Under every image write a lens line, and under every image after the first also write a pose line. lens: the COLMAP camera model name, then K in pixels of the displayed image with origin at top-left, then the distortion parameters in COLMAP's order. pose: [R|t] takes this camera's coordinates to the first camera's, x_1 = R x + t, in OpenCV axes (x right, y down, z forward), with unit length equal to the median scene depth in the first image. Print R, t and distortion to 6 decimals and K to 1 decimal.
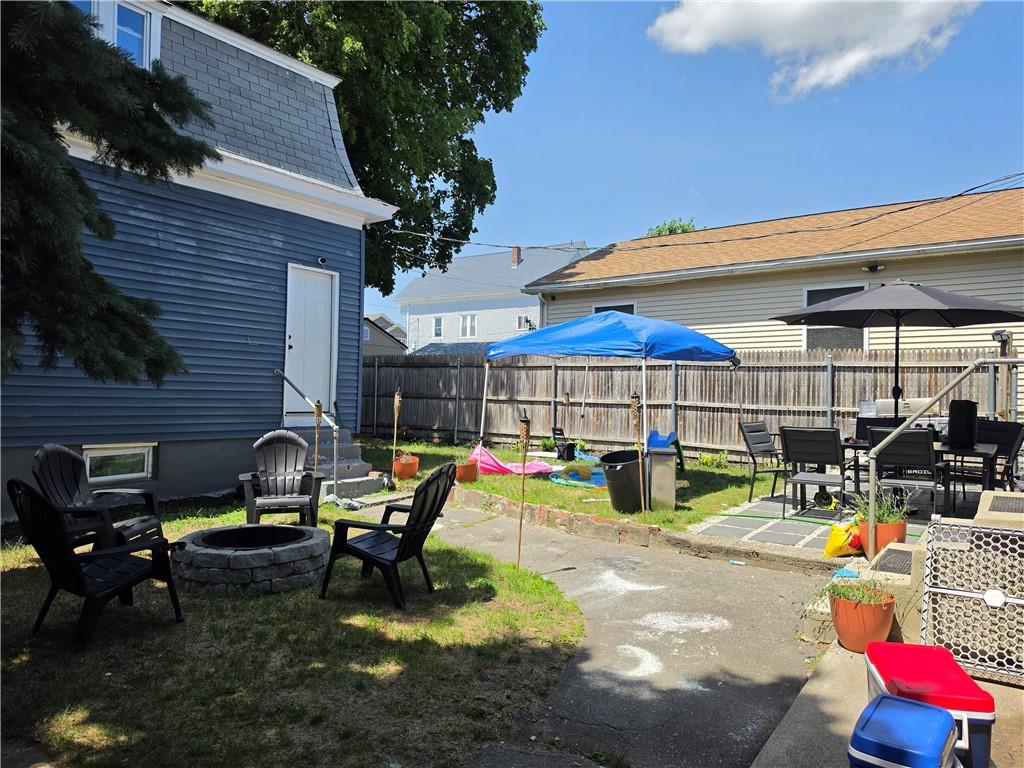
lens RADIAL K [[713.8, 0, 517.0], [0, 713.8, 386.9], [0, 0, 1]] dist [0.089873, -0.131936]
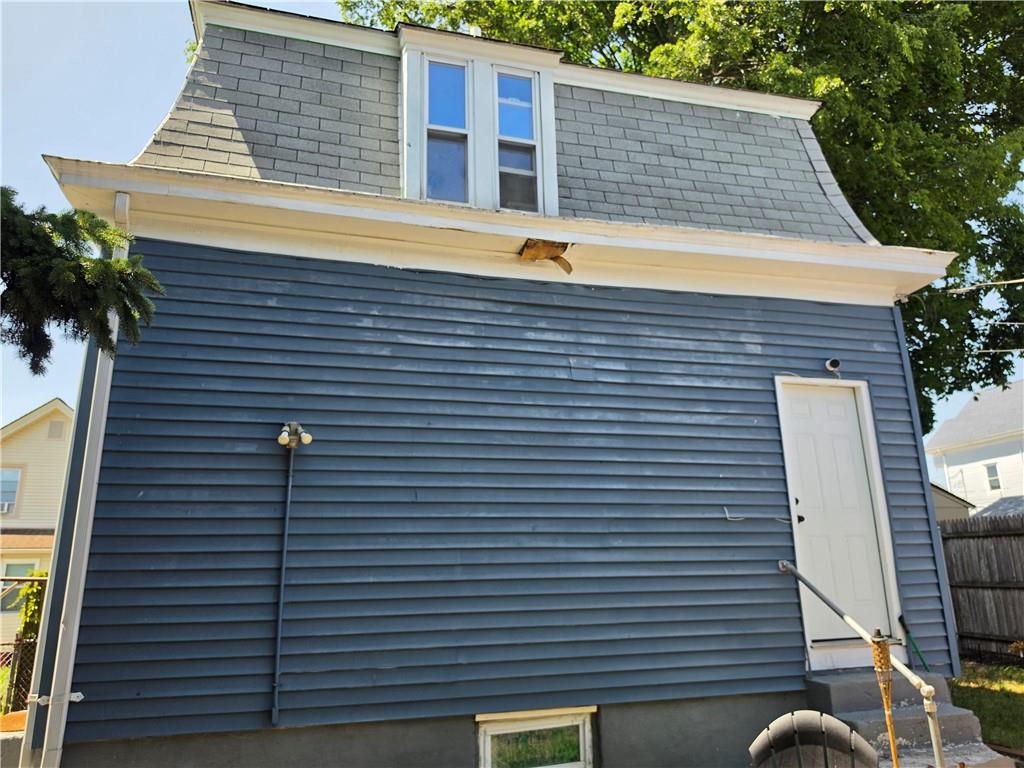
lens RADIAL K [[713.8, 0, 517.0], [0, 713.8, 386.9], [0, 0, 1]] dist [0.089873, -0.131936]
pose [[0.780983, -0.199400, -0.591865, -0.132470], [0.050738, 0.964788, -0.258088, -0.020142], [0.622487, 0.171533, 0.763601, 0.410778]]
